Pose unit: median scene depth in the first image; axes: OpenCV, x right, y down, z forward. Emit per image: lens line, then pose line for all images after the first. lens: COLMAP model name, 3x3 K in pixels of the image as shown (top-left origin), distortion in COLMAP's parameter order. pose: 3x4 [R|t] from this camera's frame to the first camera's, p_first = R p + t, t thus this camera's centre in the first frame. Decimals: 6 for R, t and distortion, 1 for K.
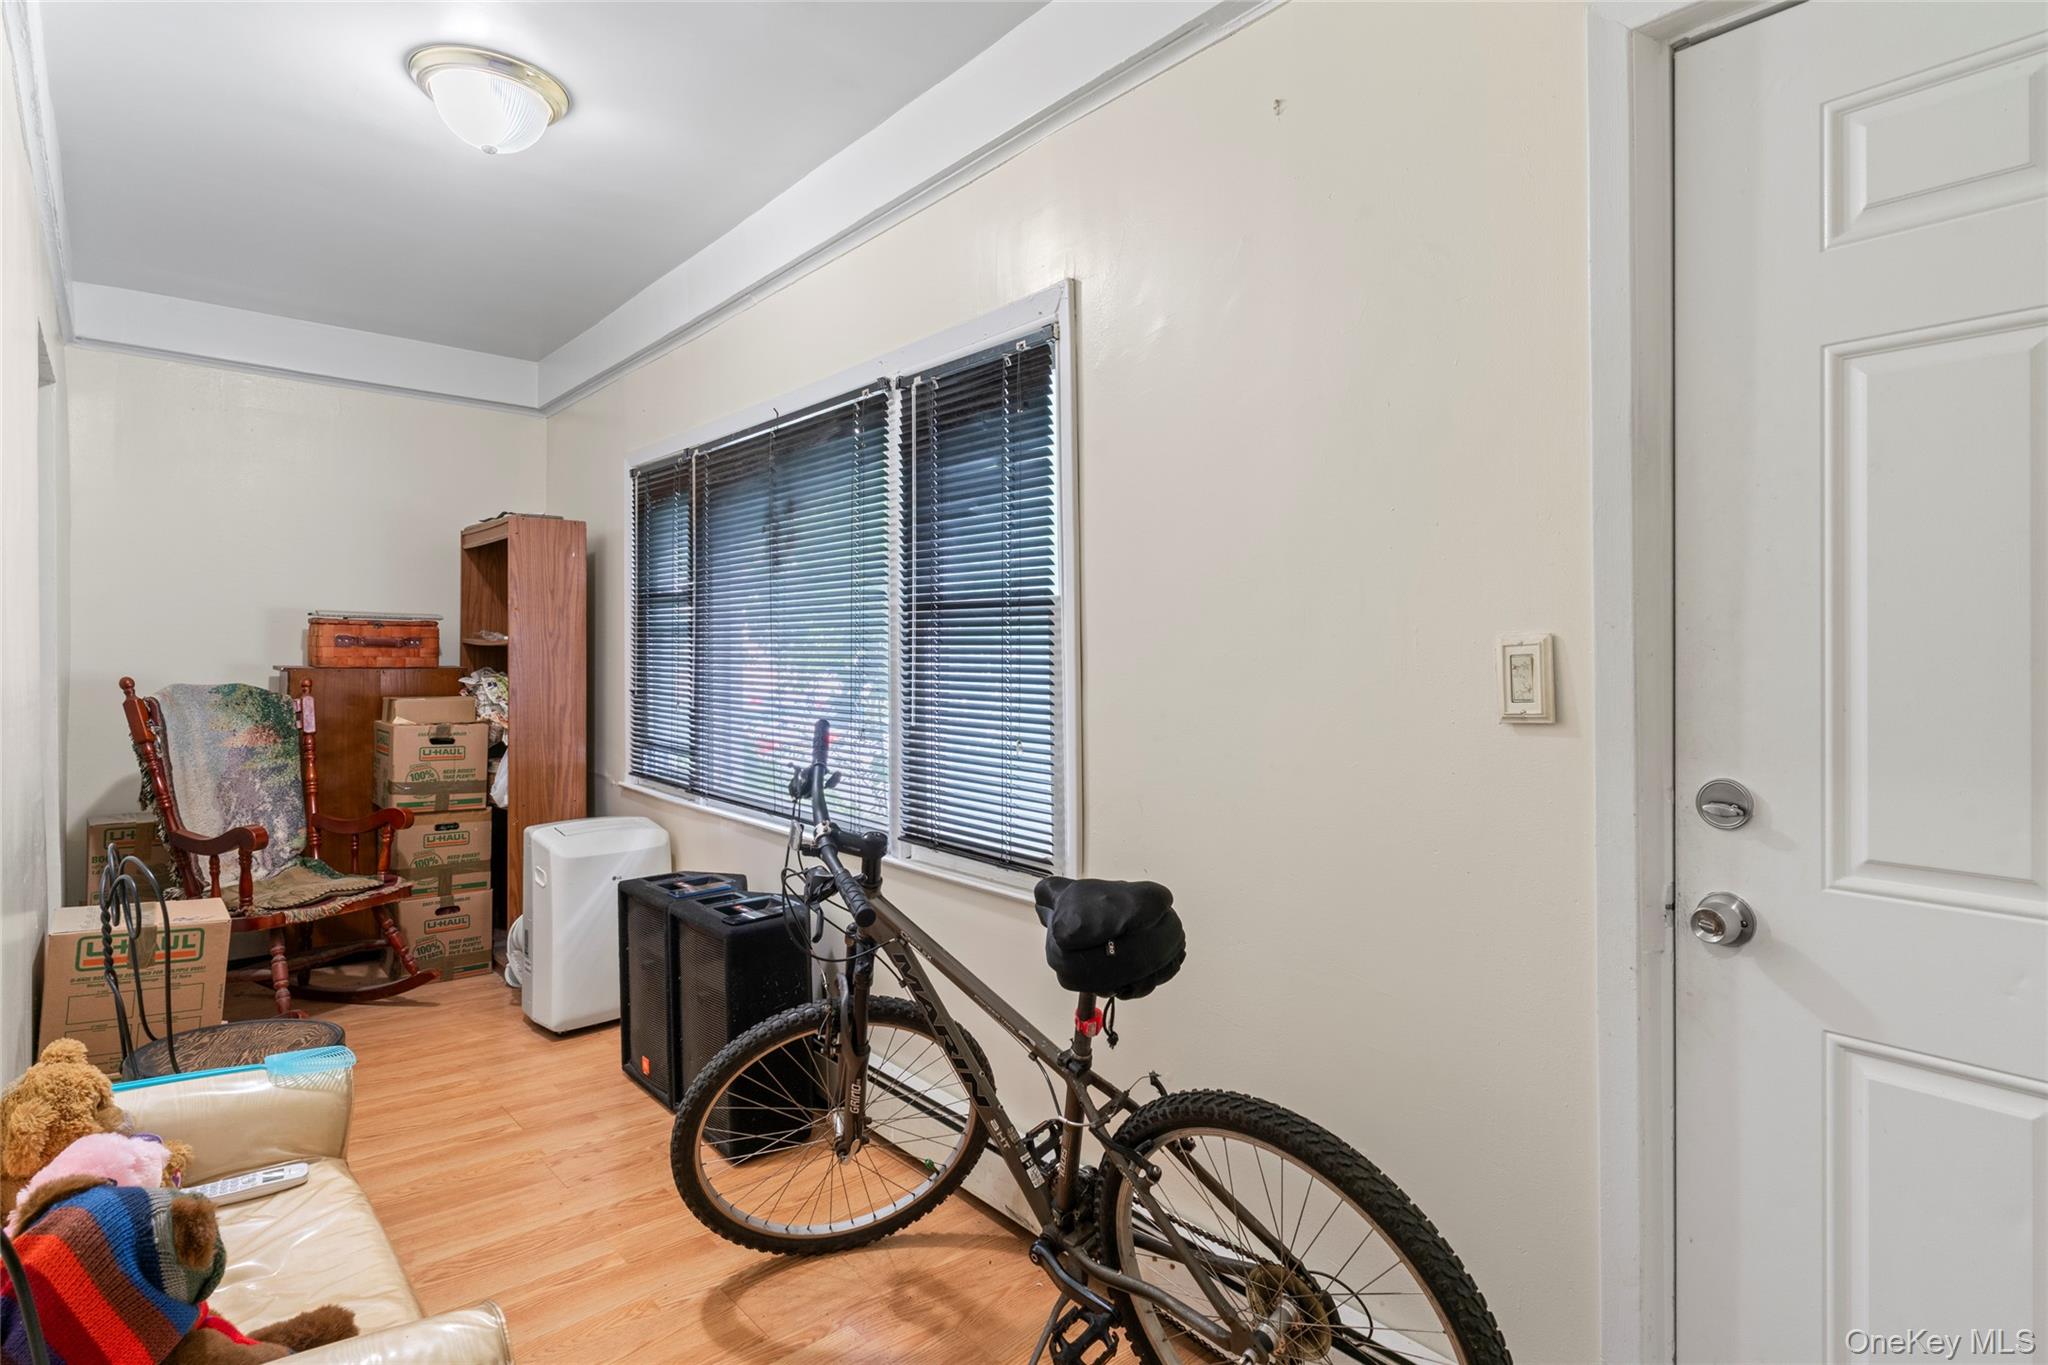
lens RADIAL K [[1066.0, 0, 1016.0], [0, 1066.0, 661.6], [0, 0, 1]] dist [0.000025, 0.000157]
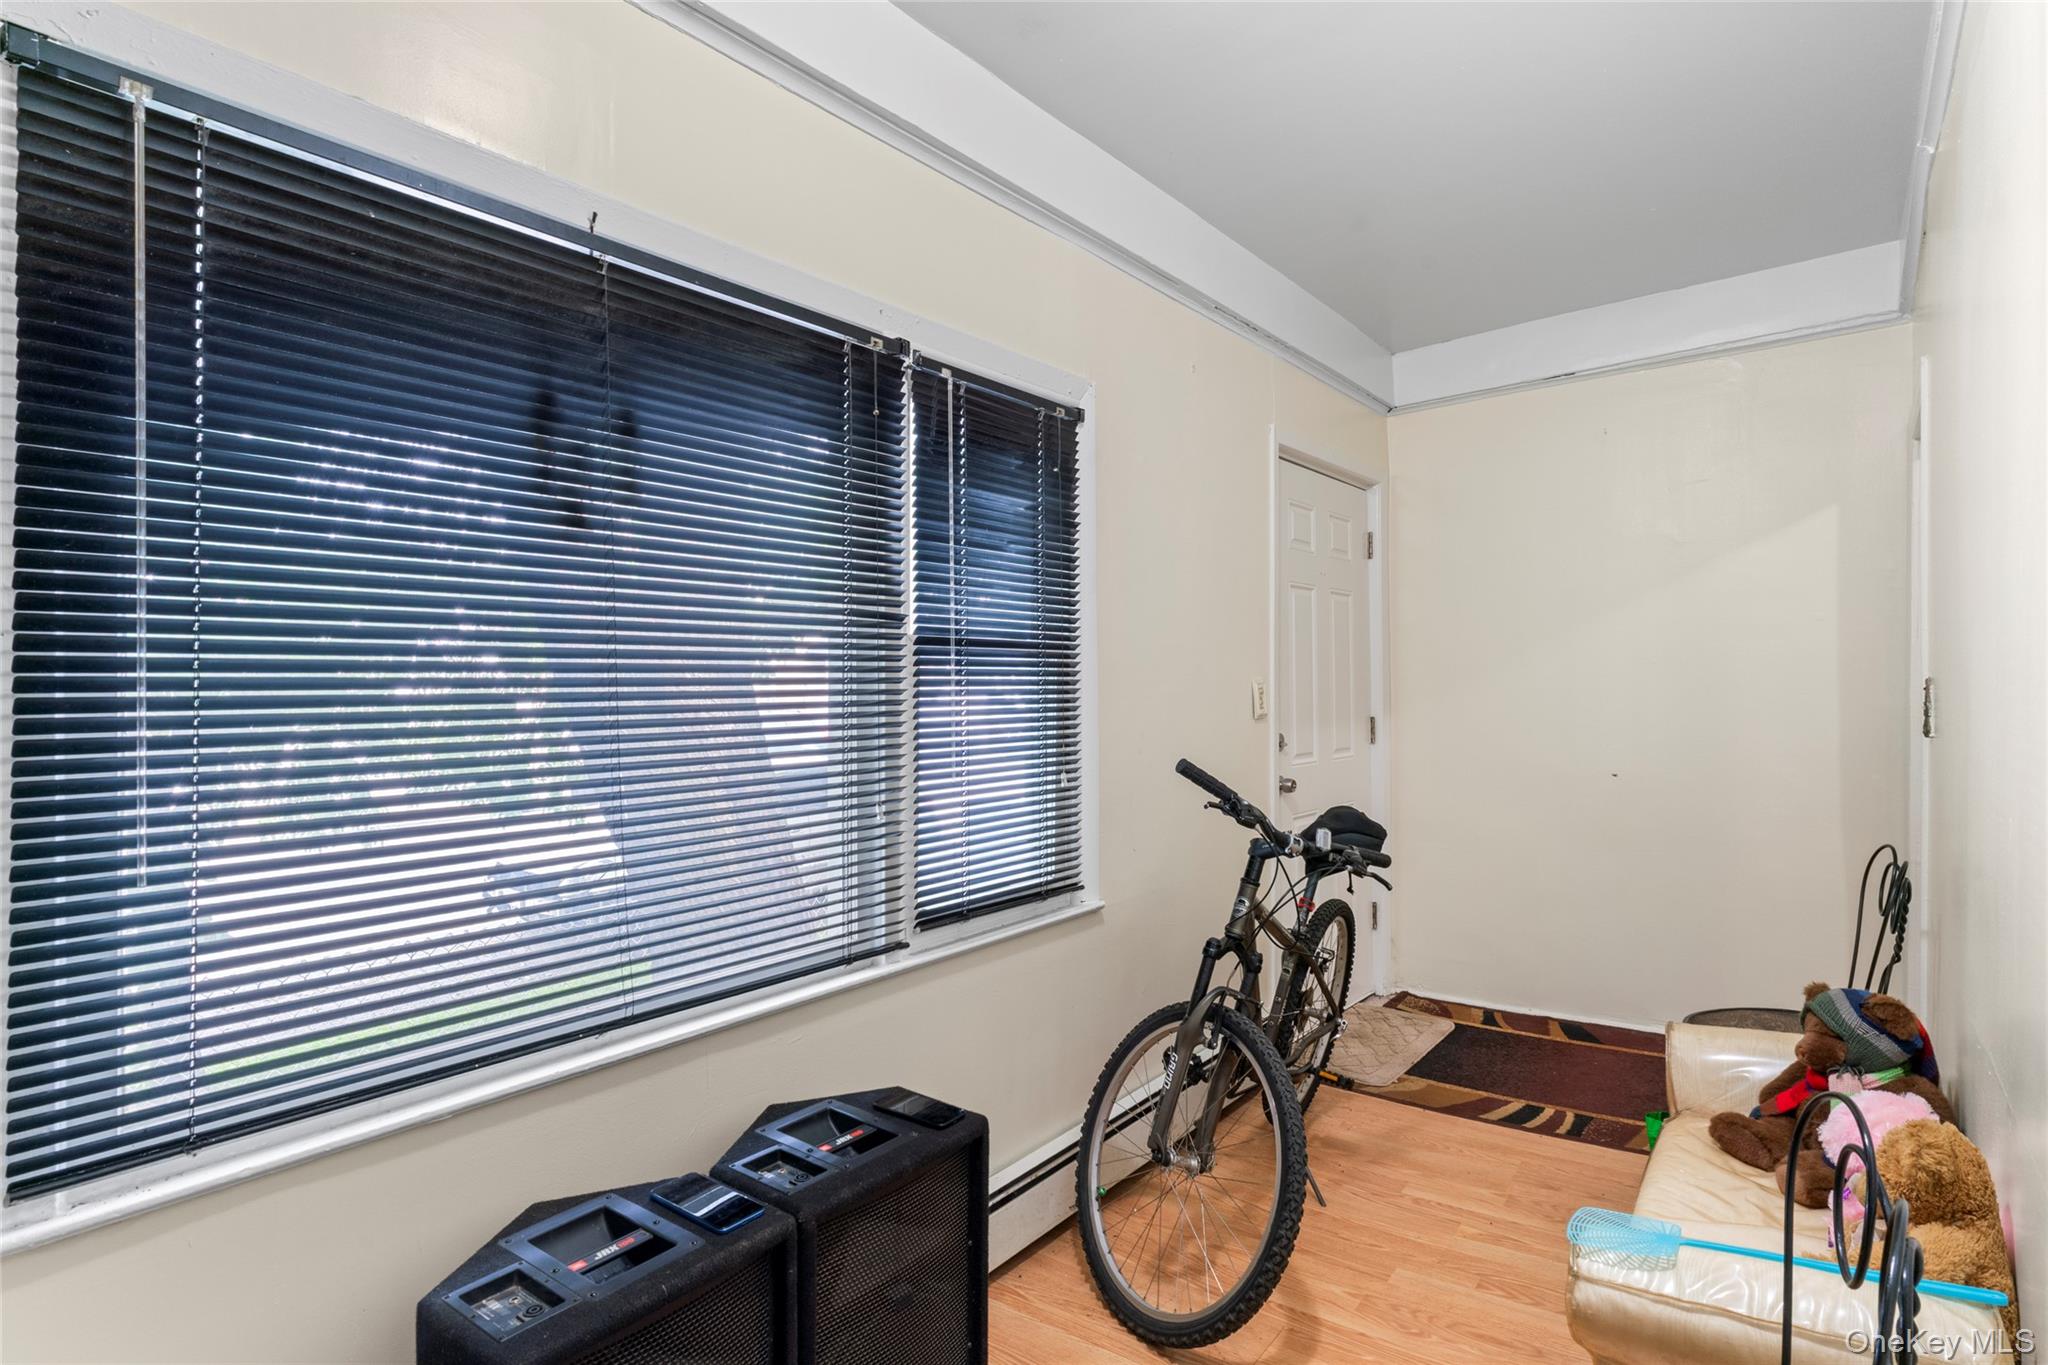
lens RADIAL K [[1066.0, 0, 1016.0], [0, 1066.0, 661.6], [0, 0, 1]] dist [0.000025, 0.000157]
pose [[-0.215333, 0.003306, 0.976535, -0.939786], [0.000591, 0.999995, -0.003256, -0.033184], [-0.976541, -0.000124, -0.215334, 1.141154]]
